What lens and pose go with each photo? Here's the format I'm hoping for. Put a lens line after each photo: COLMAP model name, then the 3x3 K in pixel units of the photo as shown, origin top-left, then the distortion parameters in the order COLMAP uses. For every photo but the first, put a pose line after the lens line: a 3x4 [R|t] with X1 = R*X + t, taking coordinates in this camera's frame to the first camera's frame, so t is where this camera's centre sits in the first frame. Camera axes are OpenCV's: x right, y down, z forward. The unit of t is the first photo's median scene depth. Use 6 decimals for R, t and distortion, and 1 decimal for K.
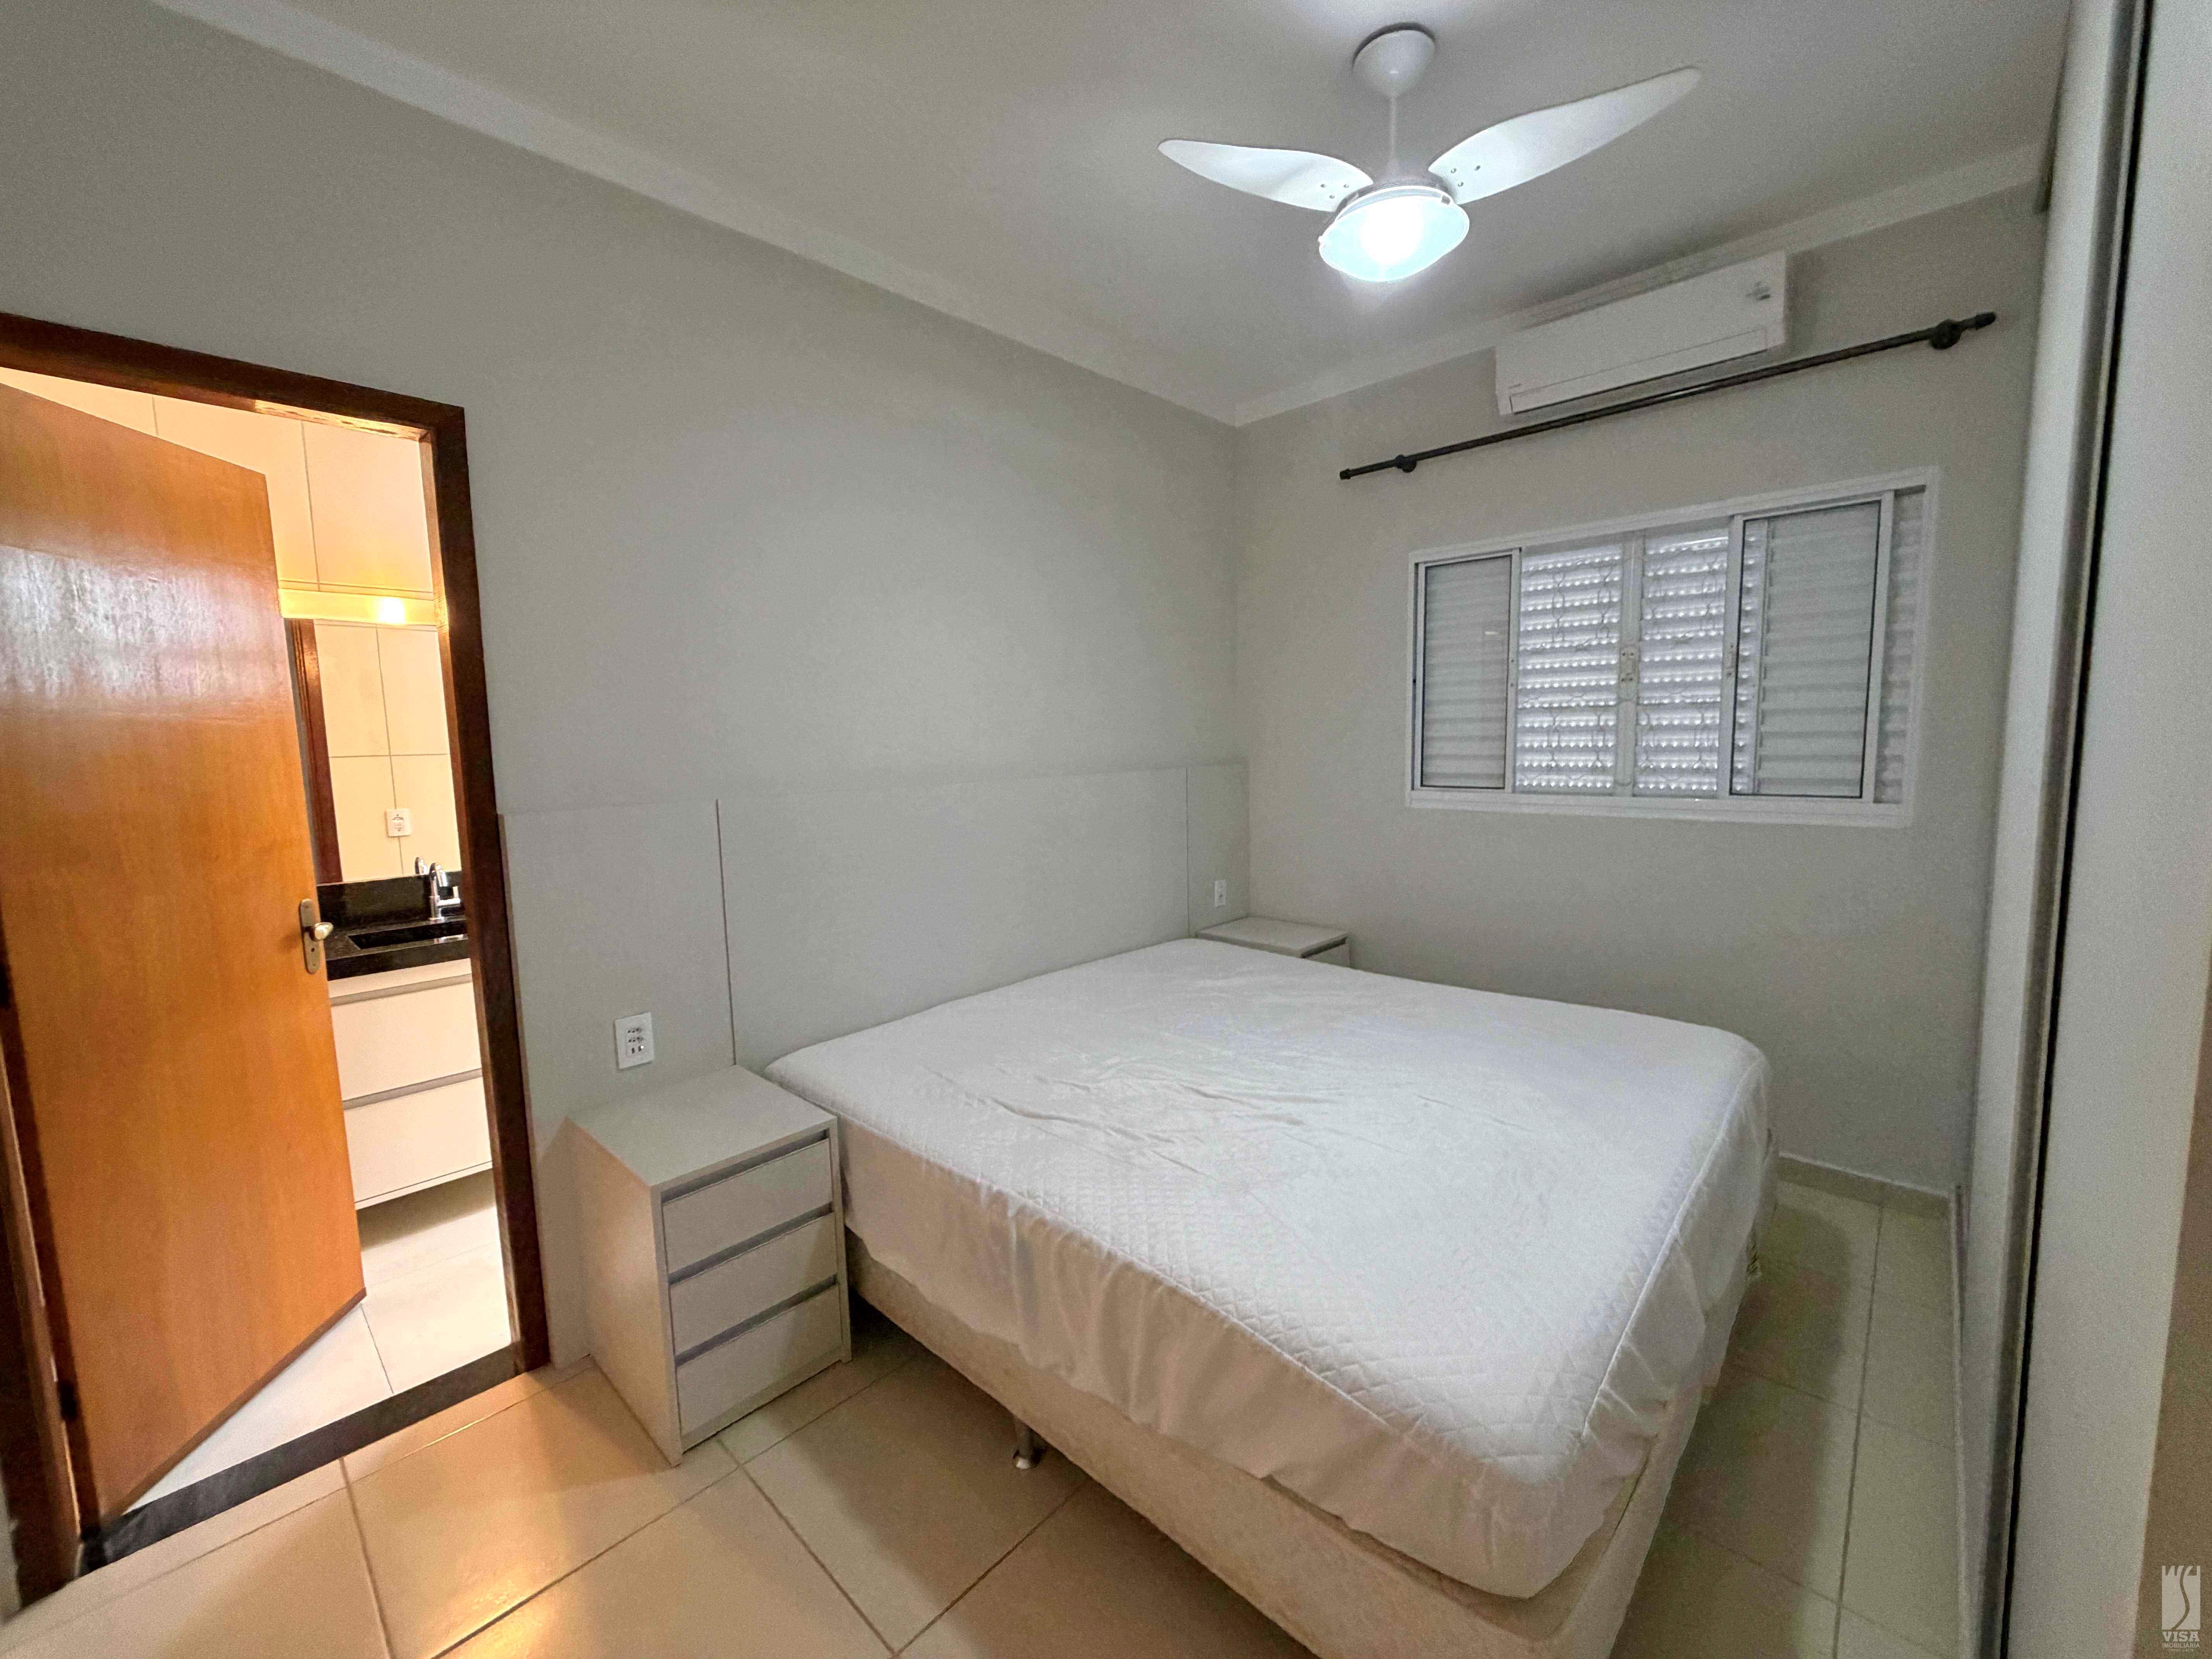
lens RADIAL K [[878.2, 0, 1109.8], [0, 878.2, 832.6], [0, 0, 1]] dist [-0.003591, -0.000376]
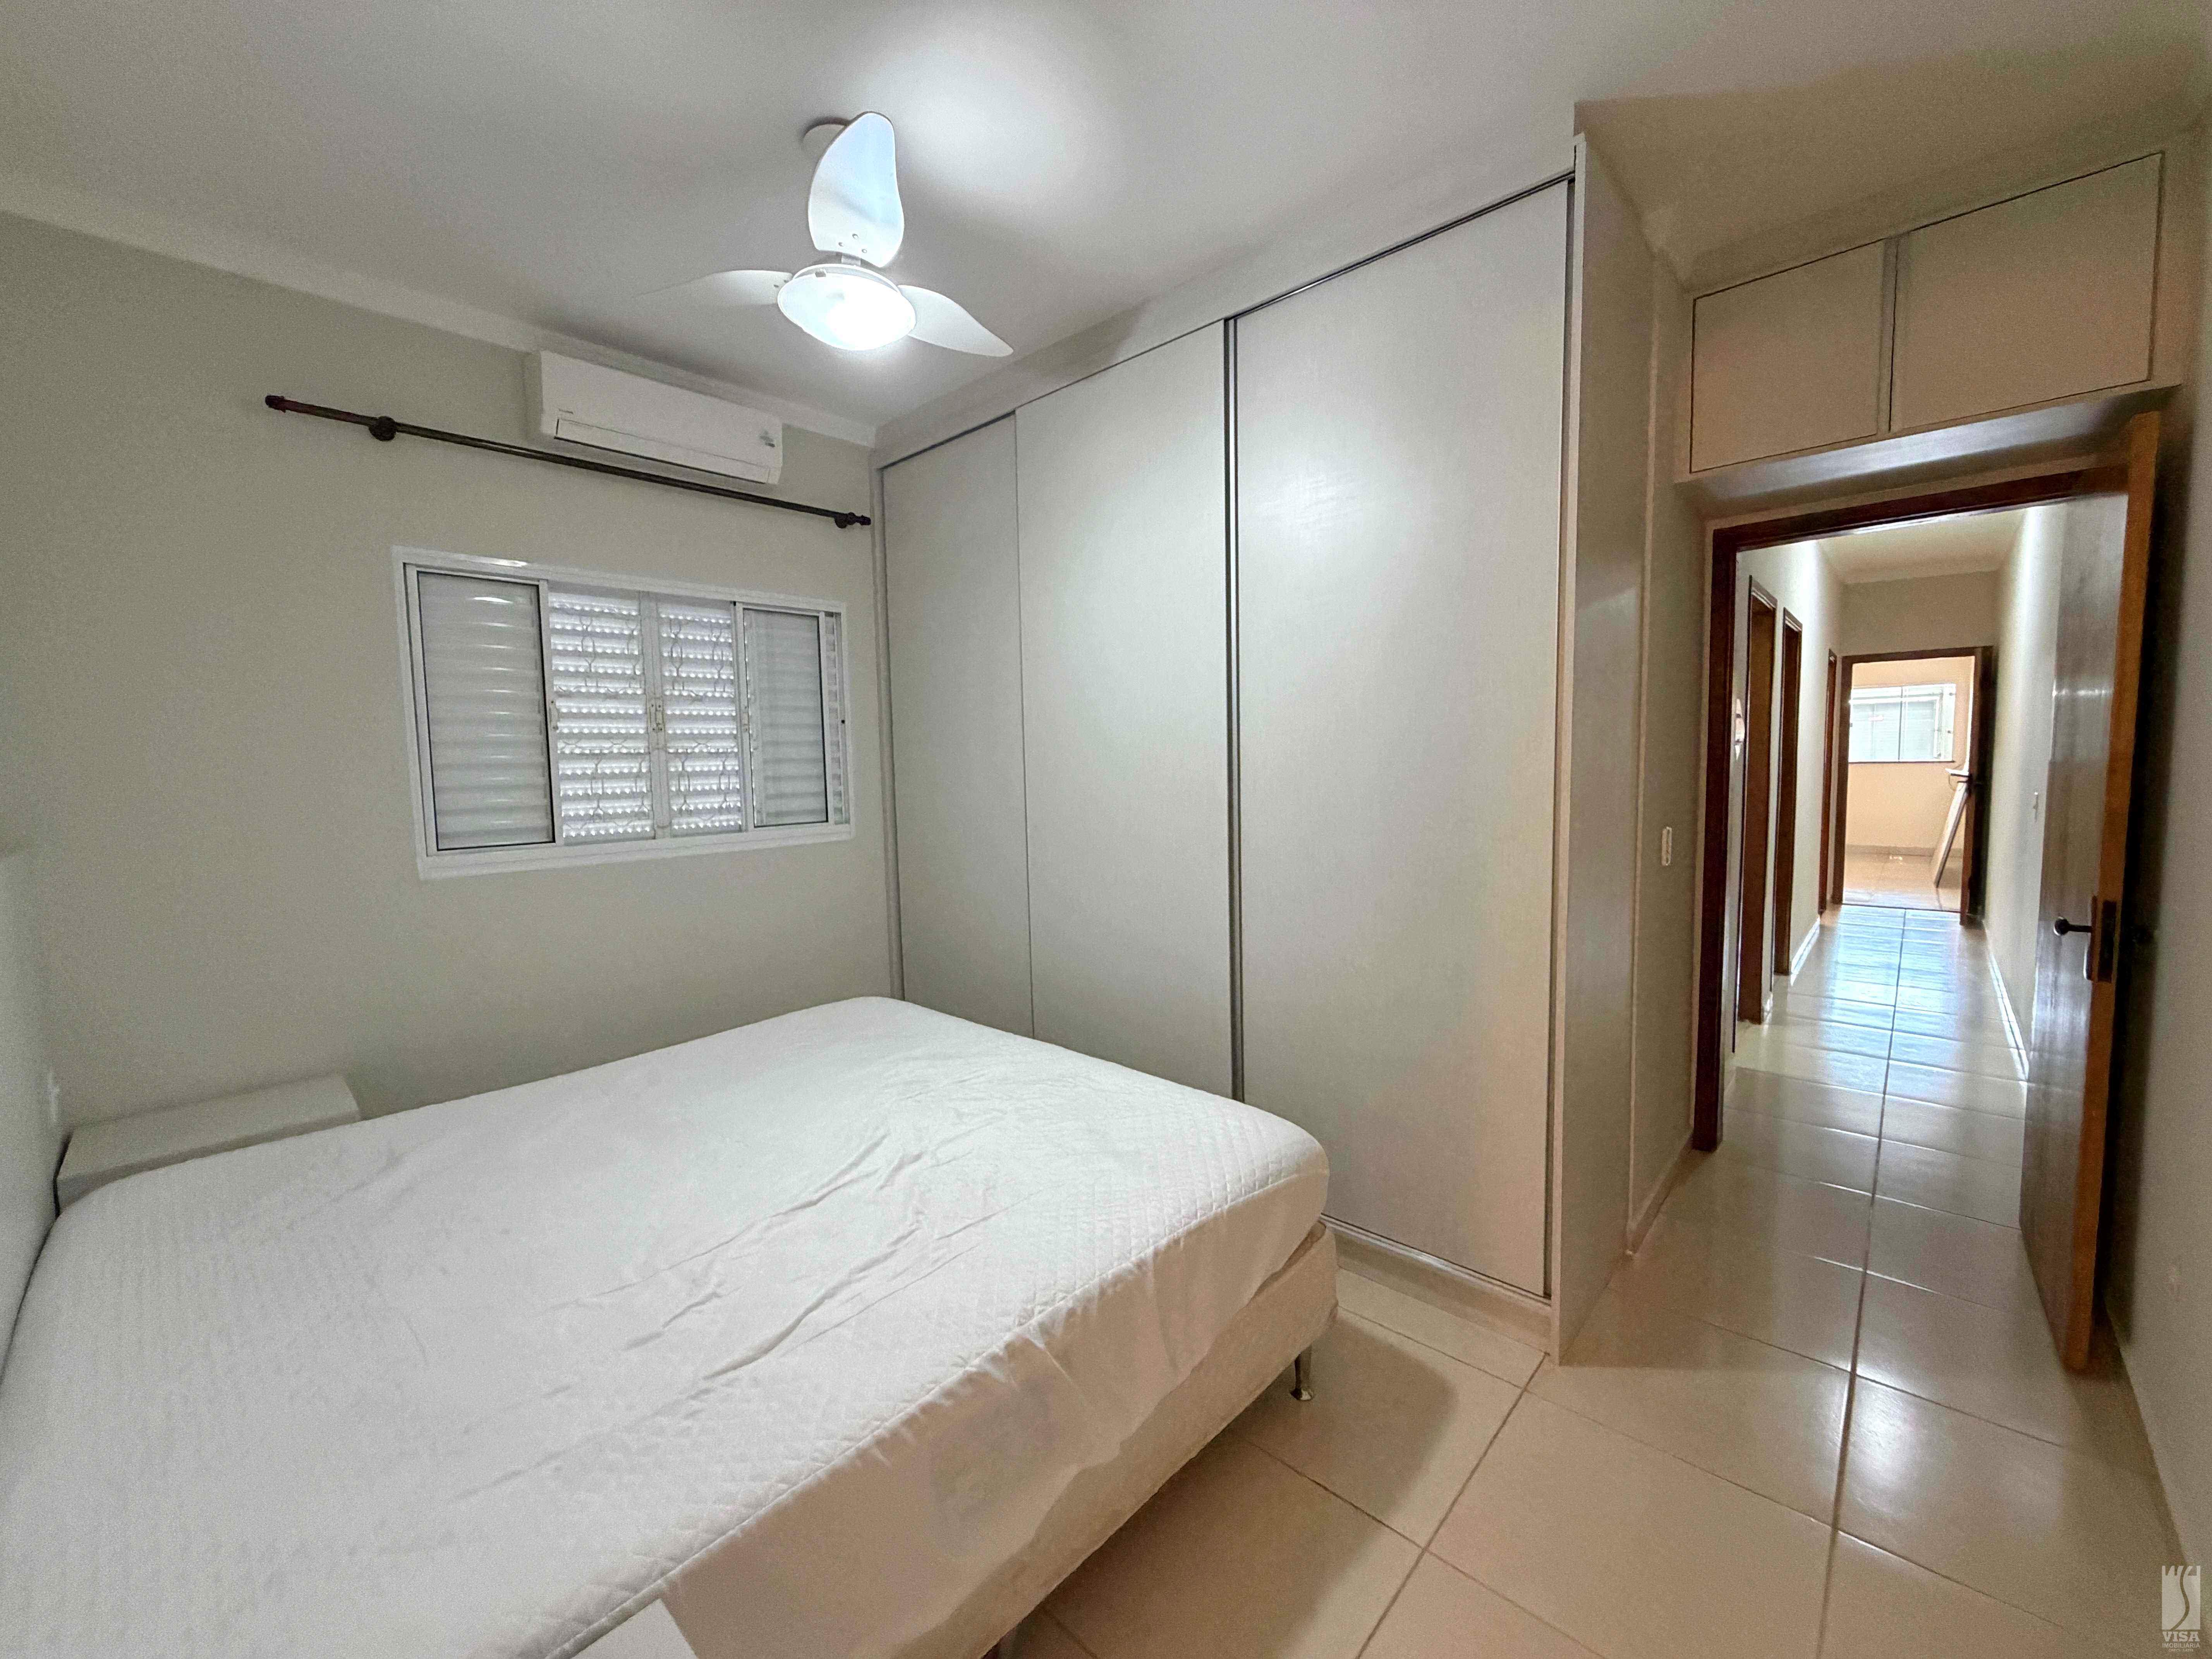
lens RADIAL K [[878.2, 0, 1095.4], [0, 878.2, 835.5], [0, 0, 1]] dist [-0.003591, -0.000376]
pose [[0.005451, -0.065076, 0.997865, -0.480431], [0.132769, 0.989093, 0.063778, -0.043147], [-0.991132, 0.132137, 0.014032, 0.468214]]
